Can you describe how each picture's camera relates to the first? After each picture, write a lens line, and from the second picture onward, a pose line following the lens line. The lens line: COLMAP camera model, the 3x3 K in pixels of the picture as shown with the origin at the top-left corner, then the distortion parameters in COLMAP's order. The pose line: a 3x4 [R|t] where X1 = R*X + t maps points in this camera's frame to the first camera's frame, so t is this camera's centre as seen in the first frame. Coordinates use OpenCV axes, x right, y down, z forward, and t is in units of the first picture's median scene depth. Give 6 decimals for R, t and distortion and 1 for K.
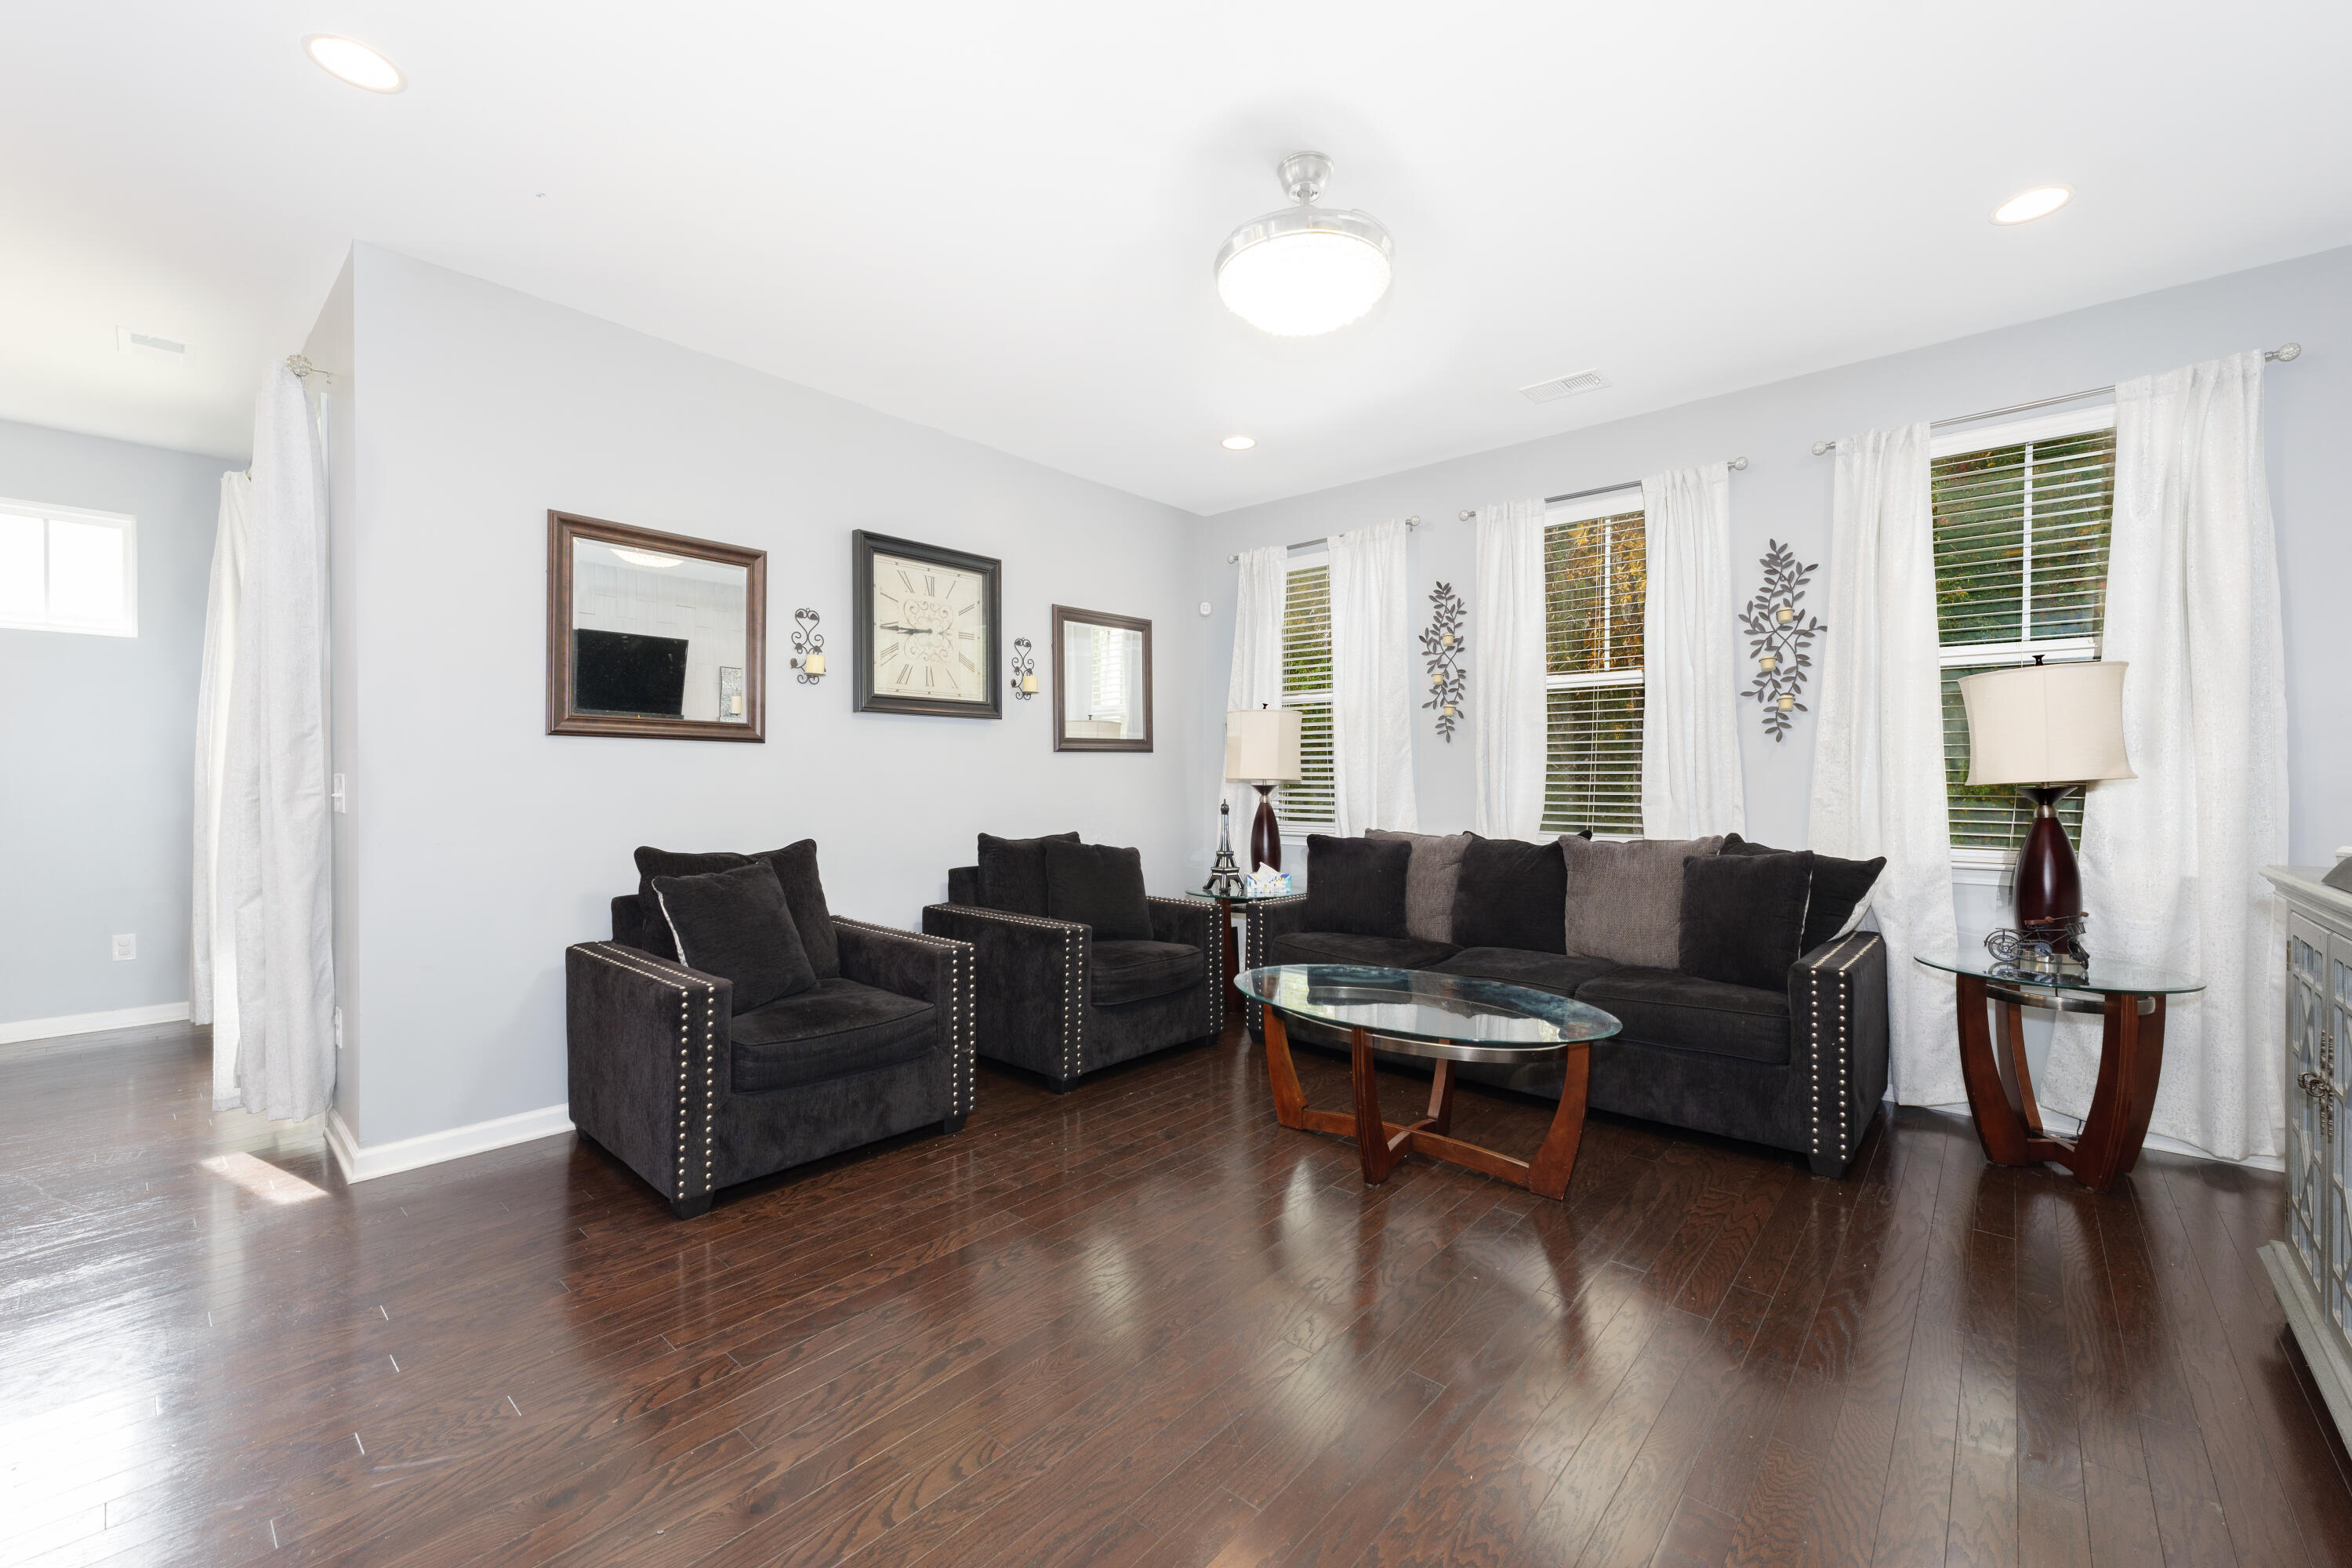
lens RADIAL K [[977.5, 0, 1176.0], [0, 977.5, 784.0], [0, 0, 1]] dist [0.024241, 0.000149]
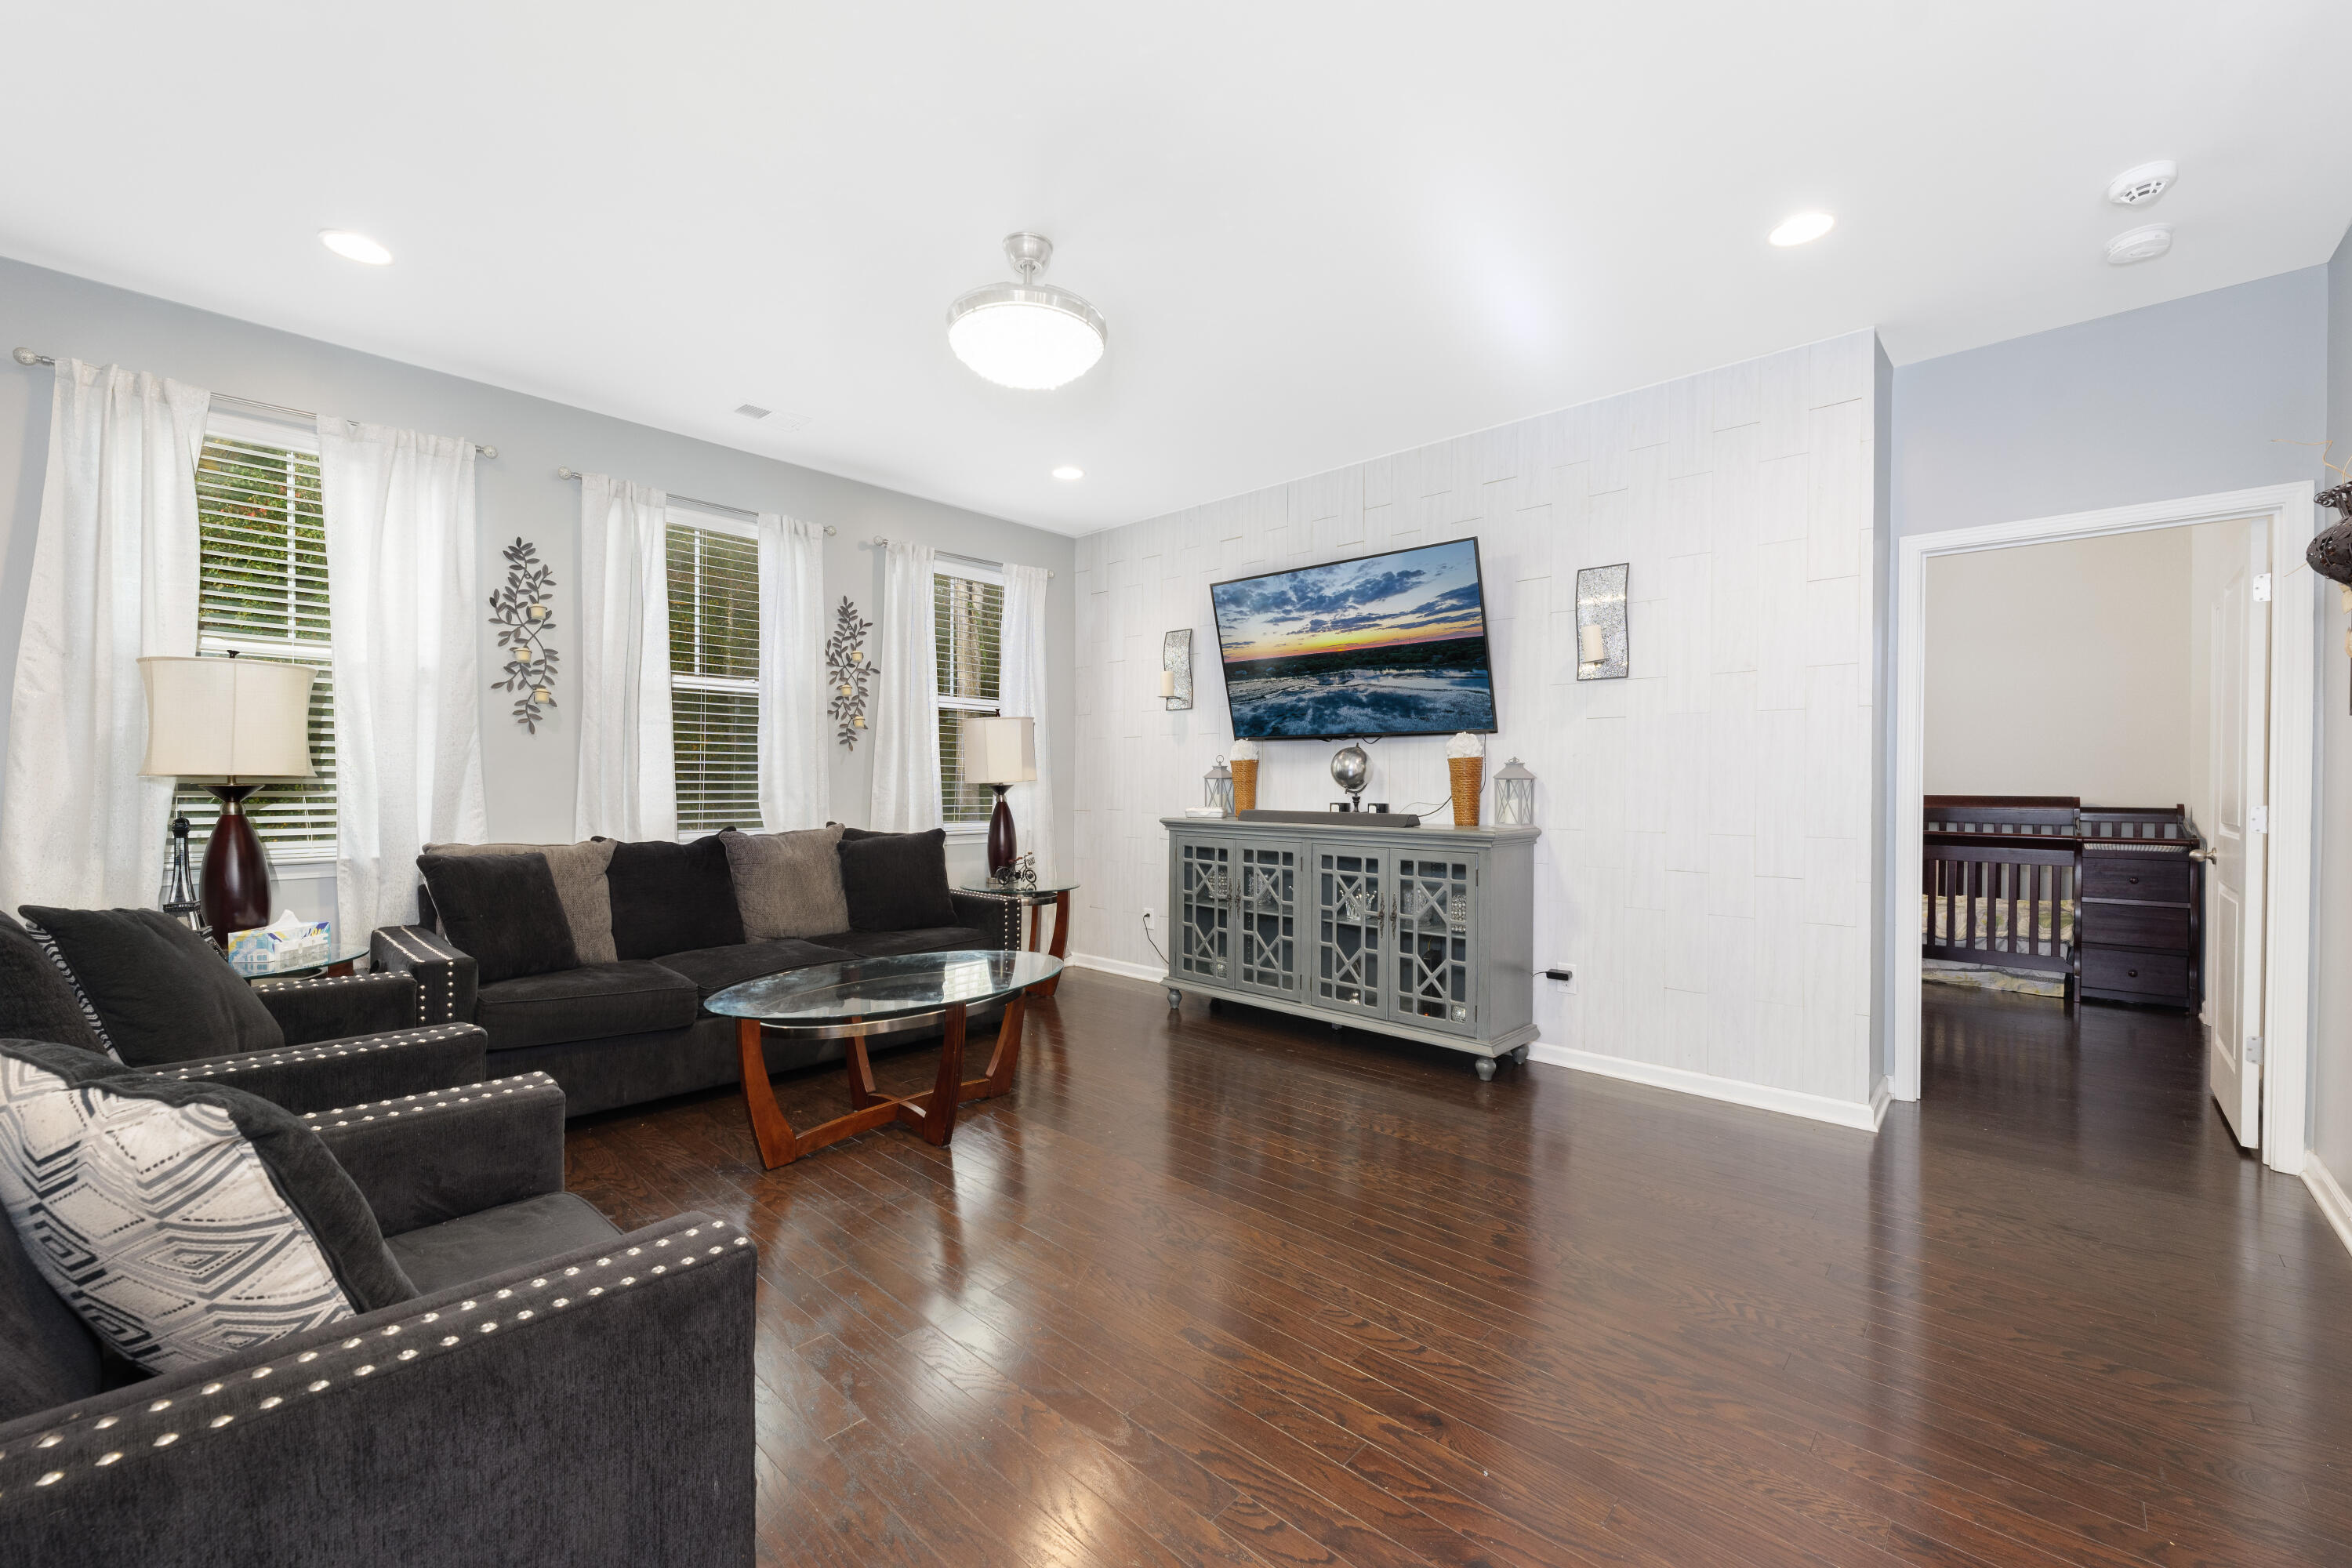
lens RADIAL K [[932.0, 0, 1176.0], [0, 932.0, 784.0], [0, 0, 1]] dist [0.009322, 0.000521]
pose [[0.030893, -0.003074, 0.999518, -0.549992], [-0.000060, 0.999995, 0.003077, -0.002025], [-0.999523, -0.000155, 0.030893, 0.462390]]
